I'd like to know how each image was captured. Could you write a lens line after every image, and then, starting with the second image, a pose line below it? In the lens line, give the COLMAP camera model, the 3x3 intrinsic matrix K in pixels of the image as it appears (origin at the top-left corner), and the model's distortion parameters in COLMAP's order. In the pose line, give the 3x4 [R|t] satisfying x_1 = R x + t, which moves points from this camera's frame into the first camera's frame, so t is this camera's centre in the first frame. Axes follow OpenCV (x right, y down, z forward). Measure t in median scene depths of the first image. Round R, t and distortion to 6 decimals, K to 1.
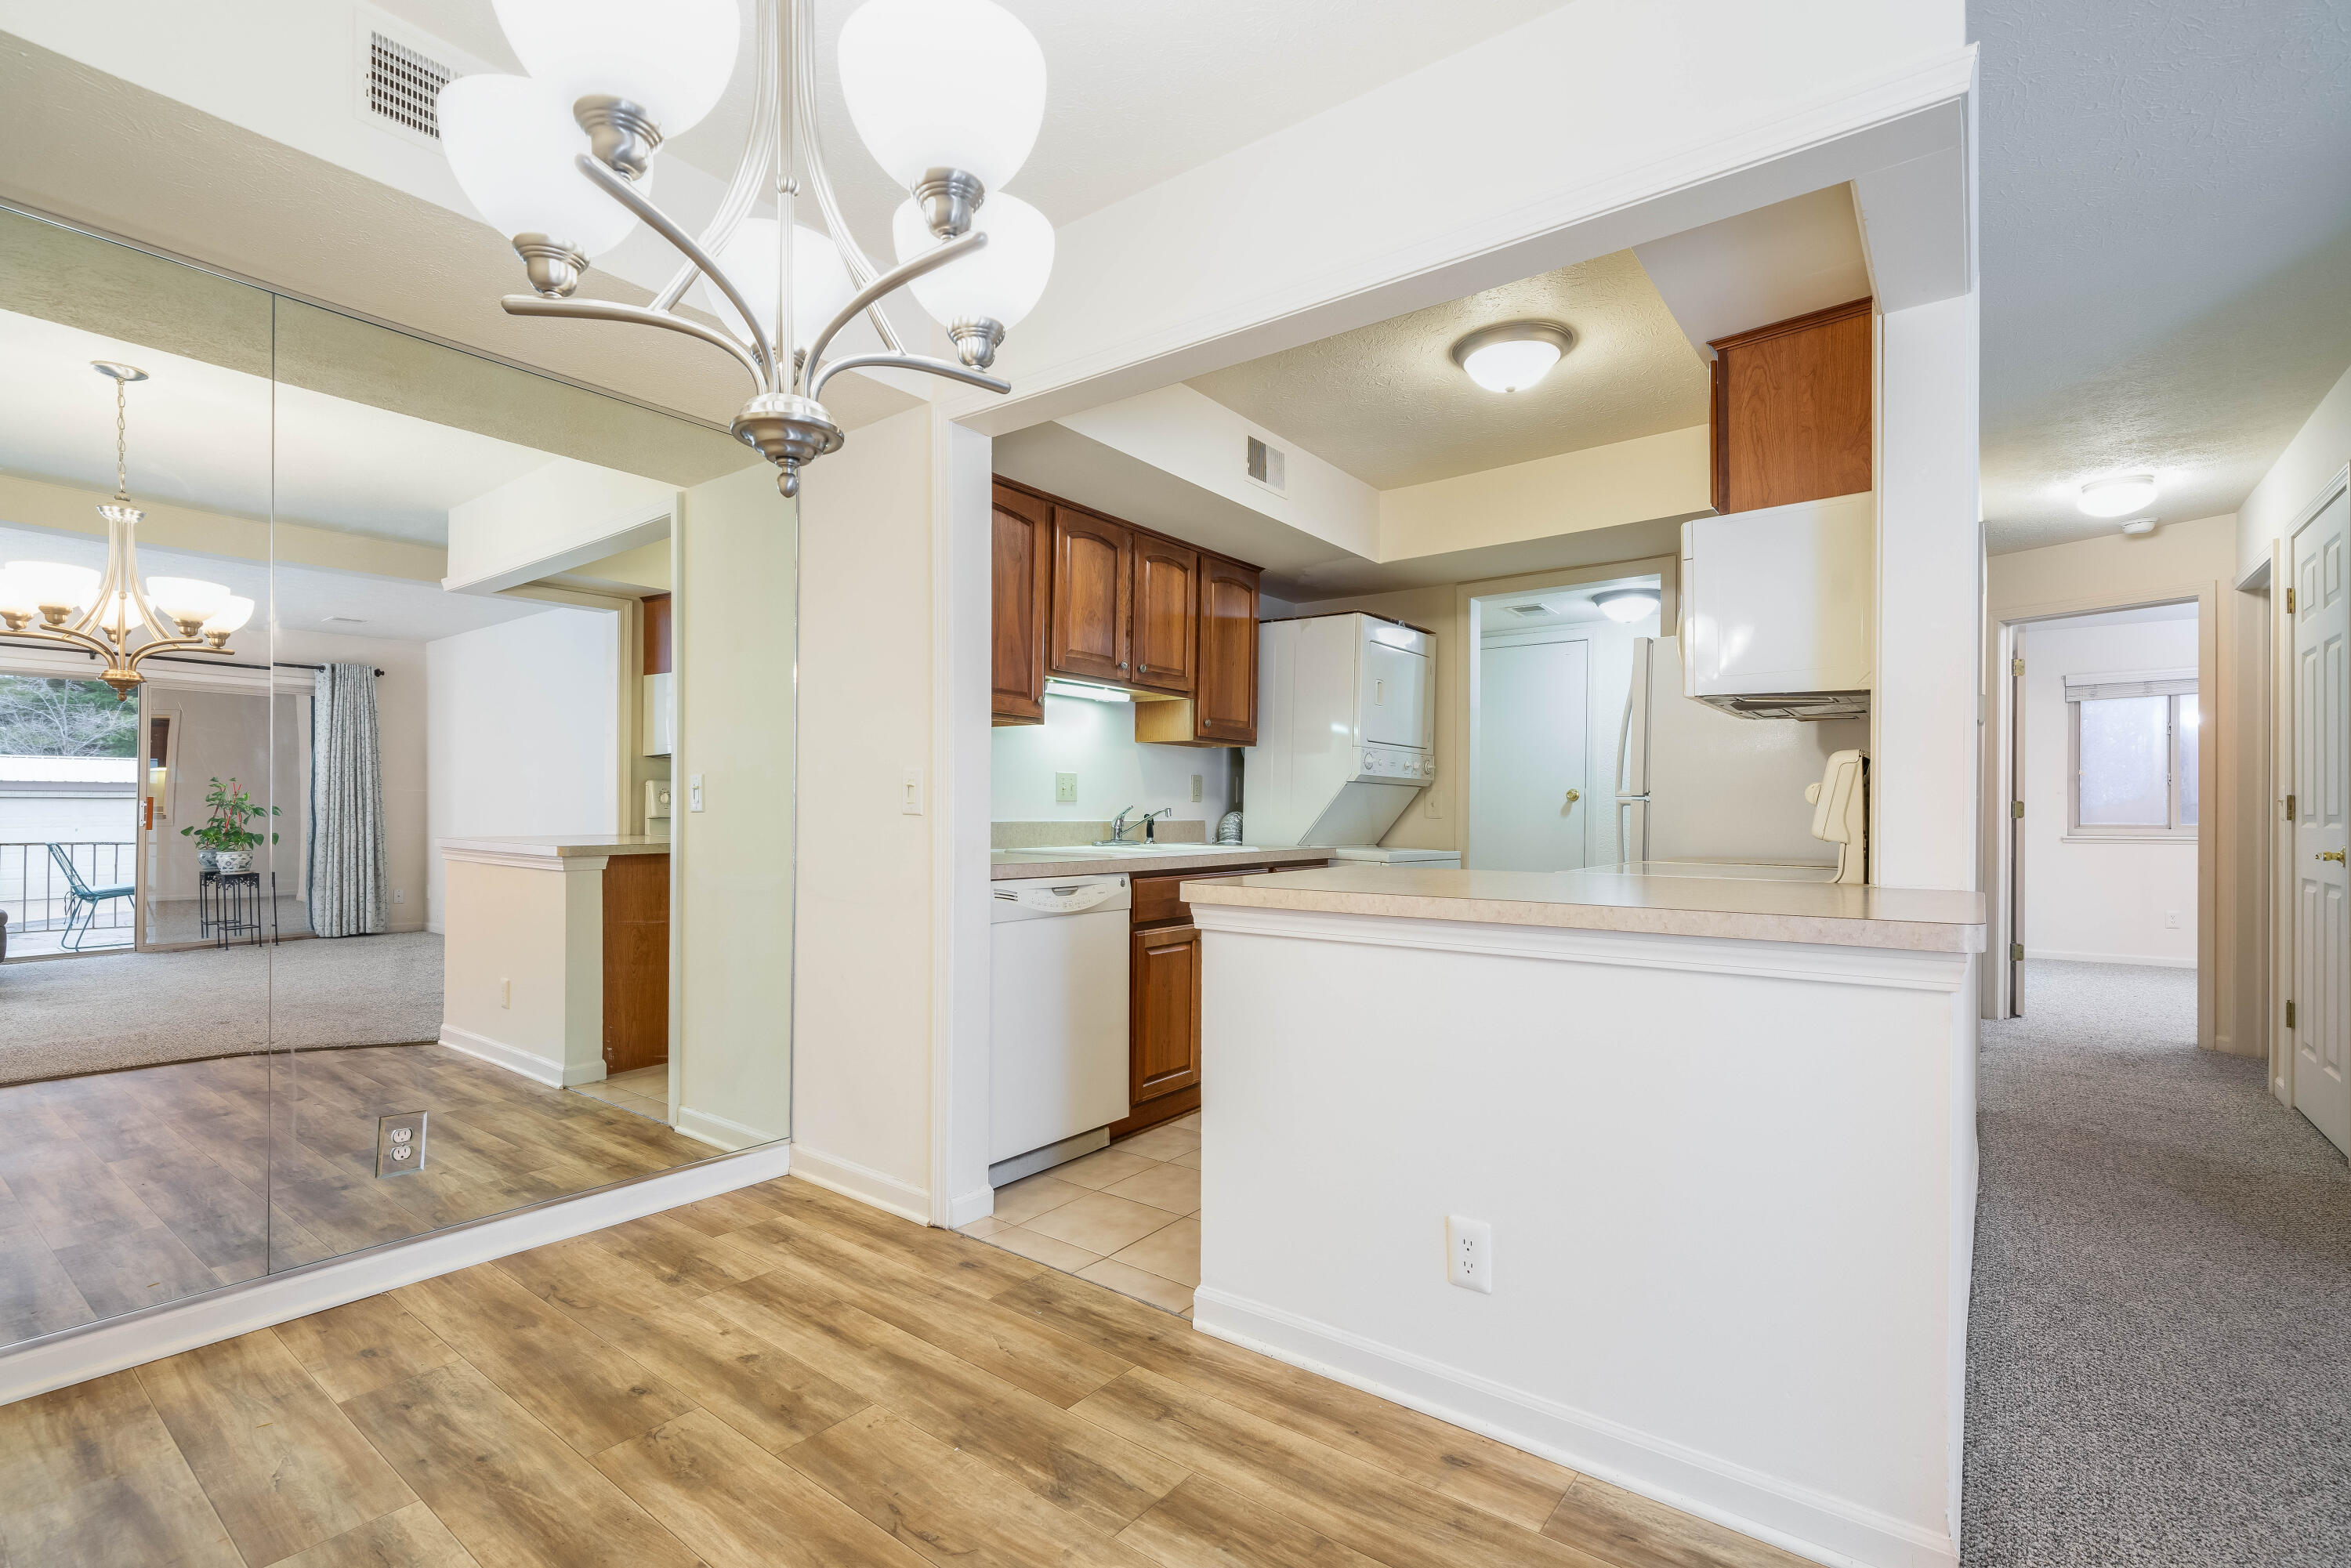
lens RADIAL K [[1056.9, 0, 1178.8], [0, 1056.9, 799.8], [0, 0, 1]] dist [0.000761, 0.000122]
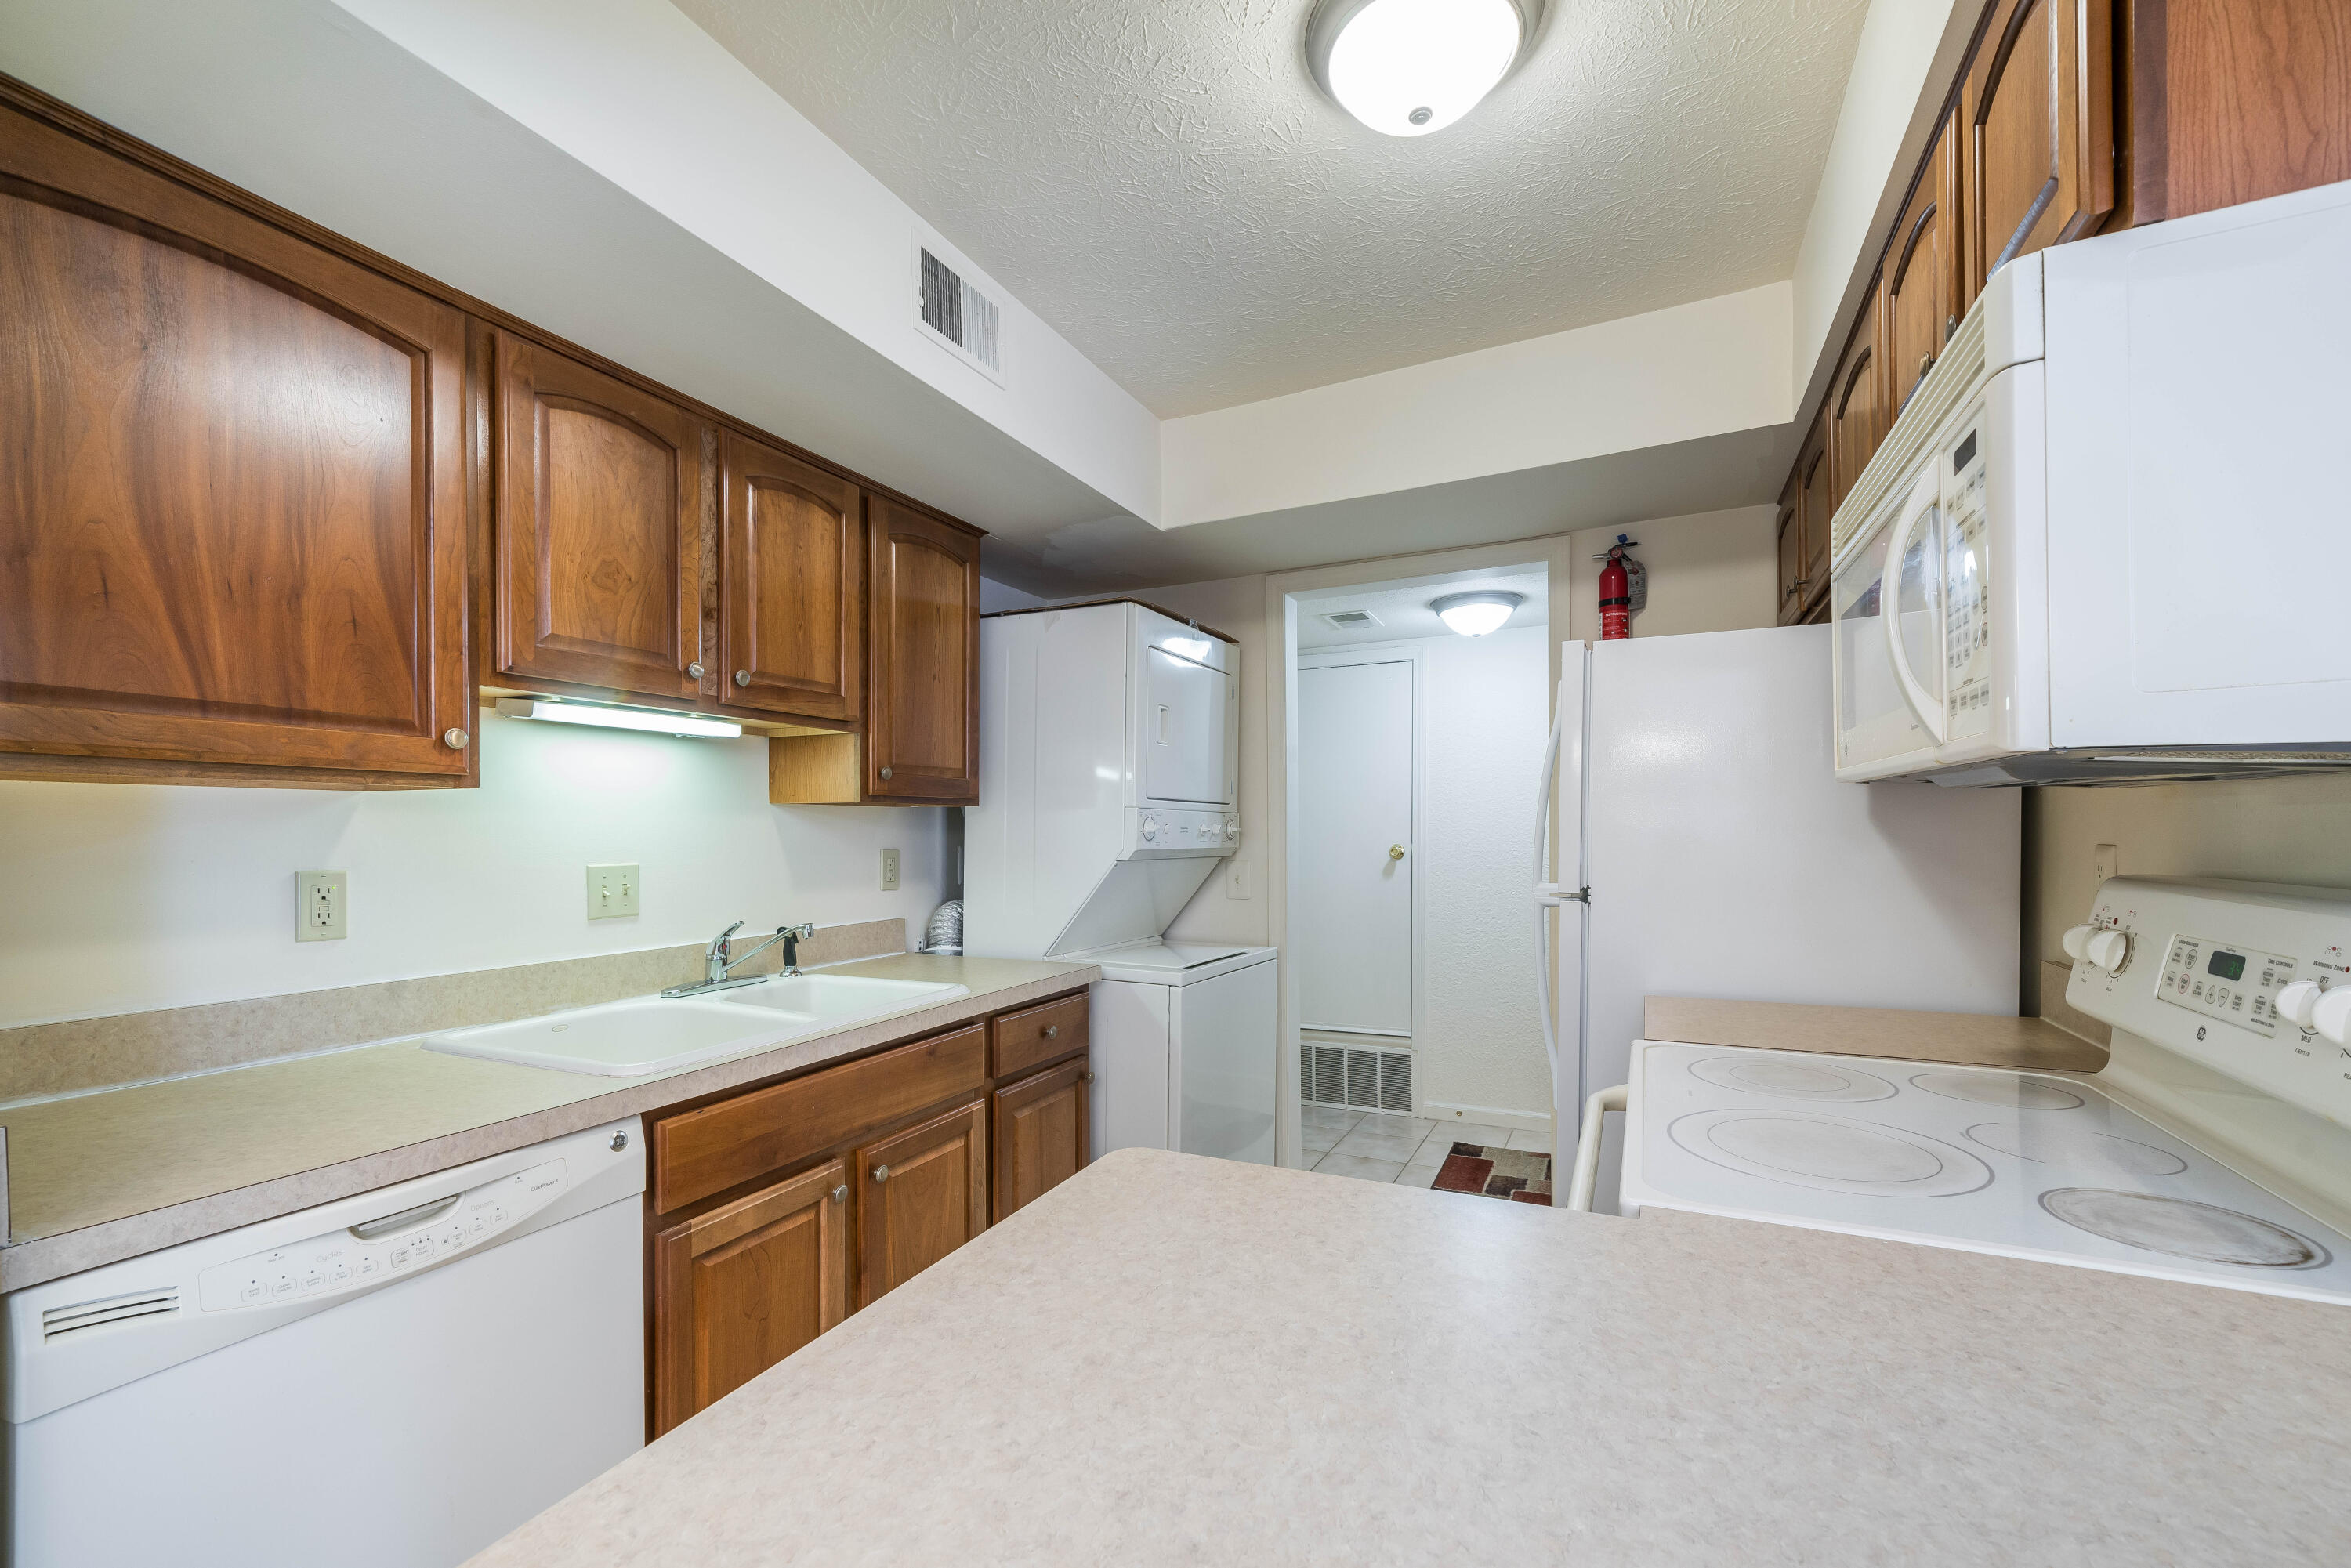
lens RADIAL K [[960.7, 0, 1168.0], [0, 960.7, 819.6], [0, 0, 1]] dist [0.000502, 0.000020]
pose [[0.980576, -0.011344, 0.195810, 0.076640], [0.010954, 0.999935, 0.003074, -0.045363], [-0.195833, -0.000869, 0.980637, 0.422585]]
